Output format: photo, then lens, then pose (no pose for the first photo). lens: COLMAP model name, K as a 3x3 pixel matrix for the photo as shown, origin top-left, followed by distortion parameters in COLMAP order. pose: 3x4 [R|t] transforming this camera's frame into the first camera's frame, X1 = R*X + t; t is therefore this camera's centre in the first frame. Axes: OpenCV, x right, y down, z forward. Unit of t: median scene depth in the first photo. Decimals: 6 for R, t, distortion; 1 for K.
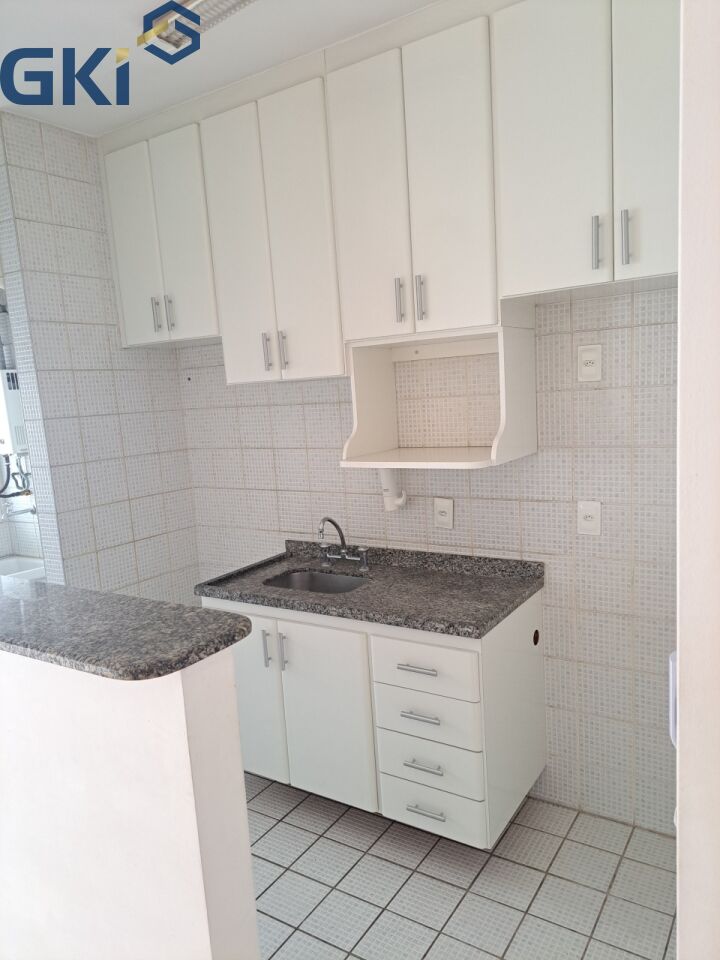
lens RADIAL K [[684.8, 0, 367.7], [0, 684.8, 490.7], [0, 0, 1]] dist [0.077483, -0.090708]
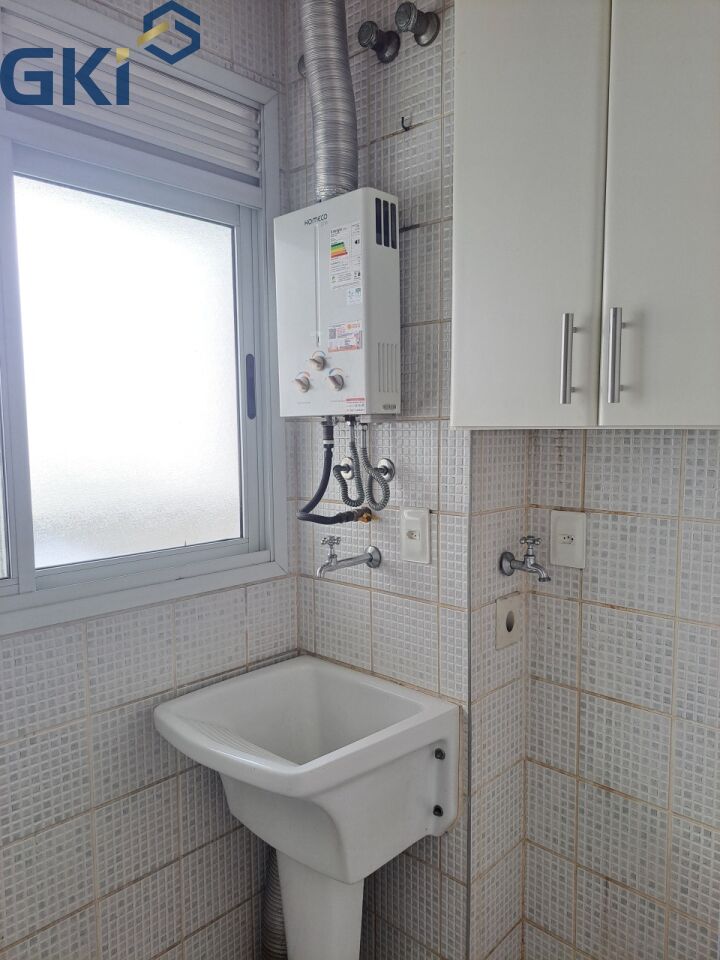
lens RADIAL K [[685.3, 0, 361.5], [0, 685.3, 486.2], [0, 0, 1]] dist [0.074525, -0.087130]
pose [[0.979023, 0.071889, -0.190644, -0.622456], [-0.081819, 0.995643, -0.044730, 0.006003], [0.186598, 0.059390, 0.980640, 0.894907]]
